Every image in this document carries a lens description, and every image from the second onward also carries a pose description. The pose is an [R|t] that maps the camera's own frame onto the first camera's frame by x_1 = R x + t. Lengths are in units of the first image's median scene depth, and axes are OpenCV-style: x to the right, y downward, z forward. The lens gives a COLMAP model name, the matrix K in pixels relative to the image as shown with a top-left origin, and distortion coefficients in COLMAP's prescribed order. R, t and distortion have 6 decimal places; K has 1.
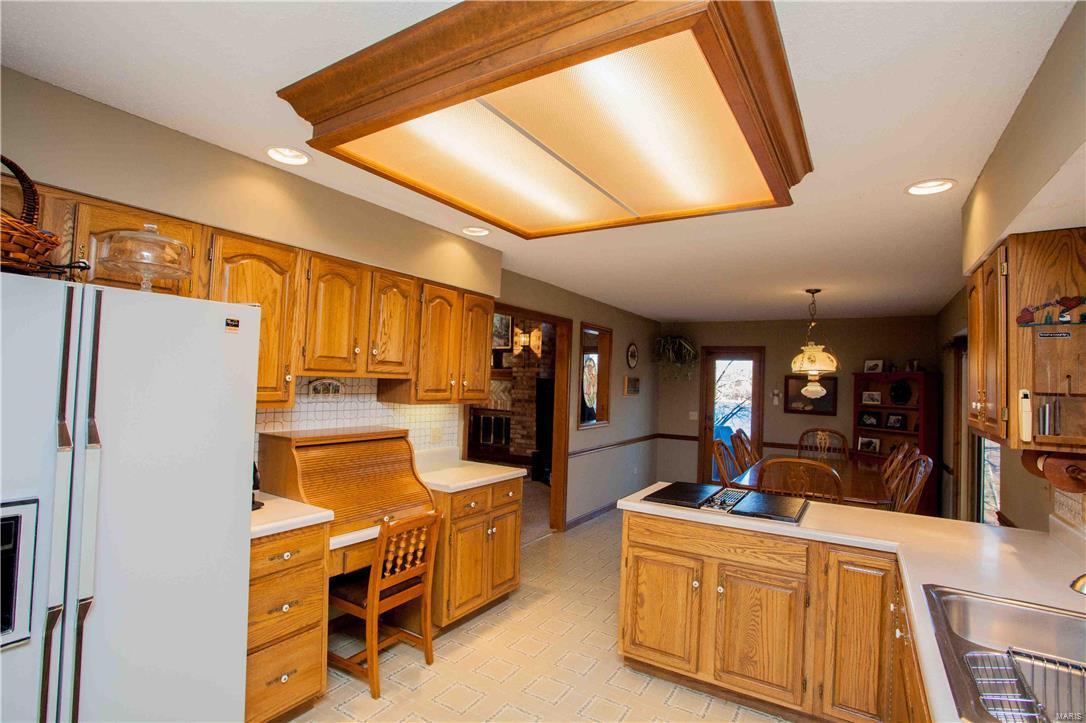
lens RADIAL K [[538.6, 0, 542.7], [0, 538.6, 364.4], [0, 0, 1]] dist [-0.014978, 0.005014]
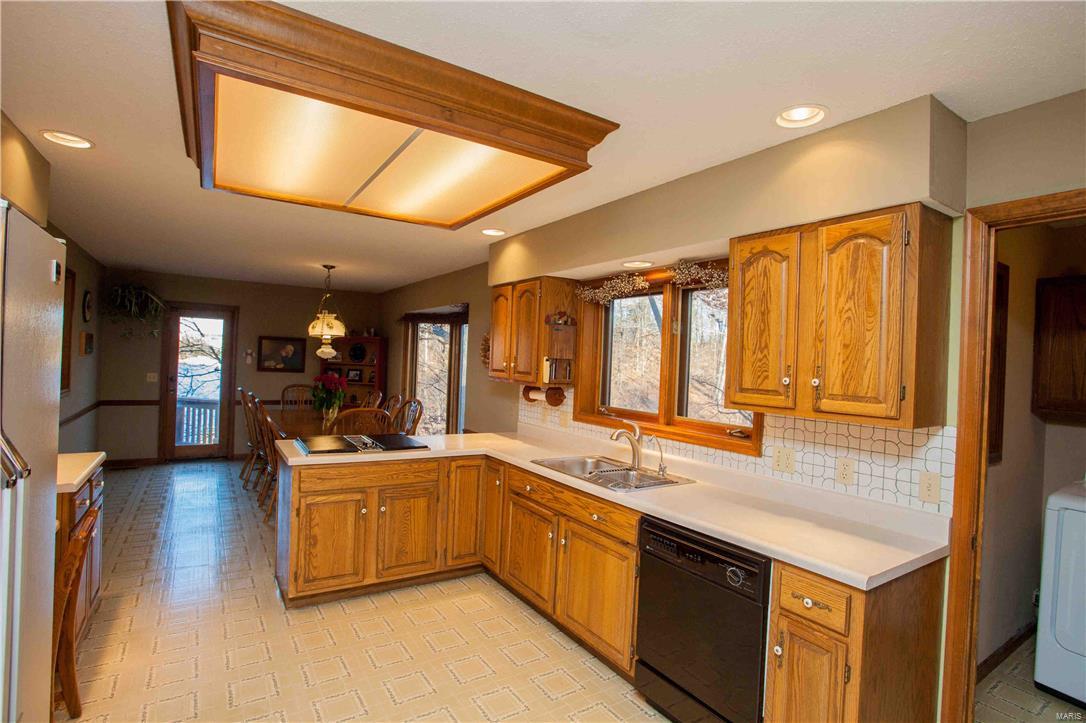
lens RADIAL K [[538.6, 0, 542.1], [0, 538.6, 356.1], [0, 0, 1]] dist [-0.014978, 0.005014]
pose [[0.452074, -0.006933, 0.891953, -0.332241], [-0.053833, 0.997935, 0.035041, -0.008834], [-0.890354, -0.063857, 0.450768, 0.046897]]
